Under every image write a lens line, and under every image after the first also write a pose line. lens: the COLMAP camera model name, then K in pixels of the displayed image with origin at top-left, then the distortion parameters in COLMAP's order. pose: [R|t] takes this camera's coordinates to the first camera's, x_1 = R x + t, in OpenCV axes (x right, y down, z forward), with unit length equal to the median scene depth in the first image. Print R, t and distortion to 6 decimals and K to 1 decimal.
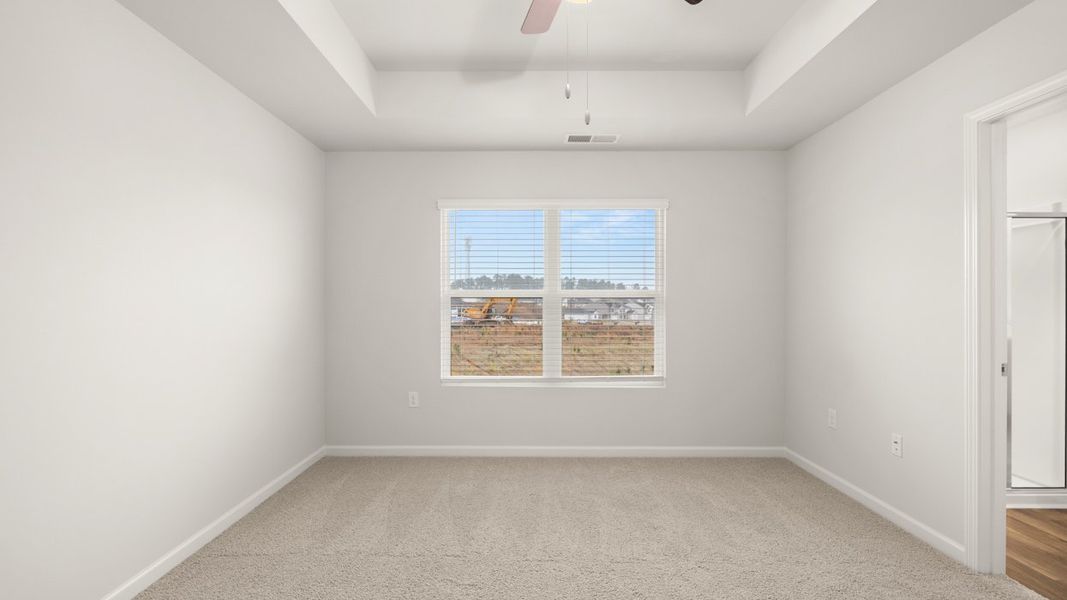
lens RADIAL K [[447.6, 0, 536.9], [0, 447.6, 308.5], [0, 0, 1]] dist [0.000604, 0.000822]
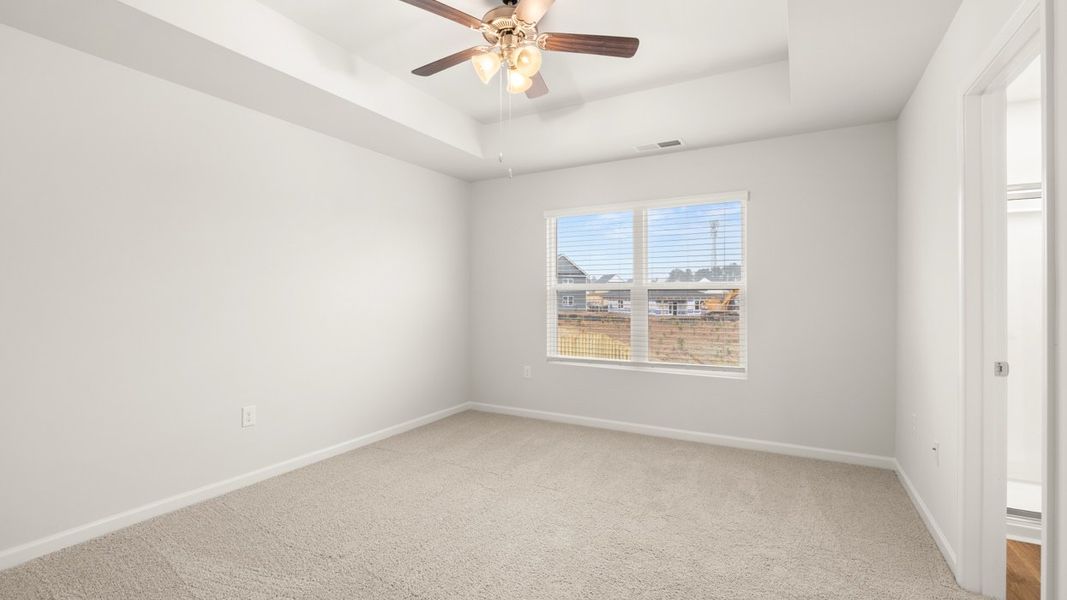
lens RADIAL K [[447.6, 0, 526.9], [0, 447.6, 299.9], [0, 0, 1]] dist [0.000604, 0.000822]
pose [[0.883939, 0.004745, -0.467578, 0.318757], [-0.006495, 0.999977, -0.002131, 0.004409], [0.467557, 0.004921, 0.883949, -0.114077]]
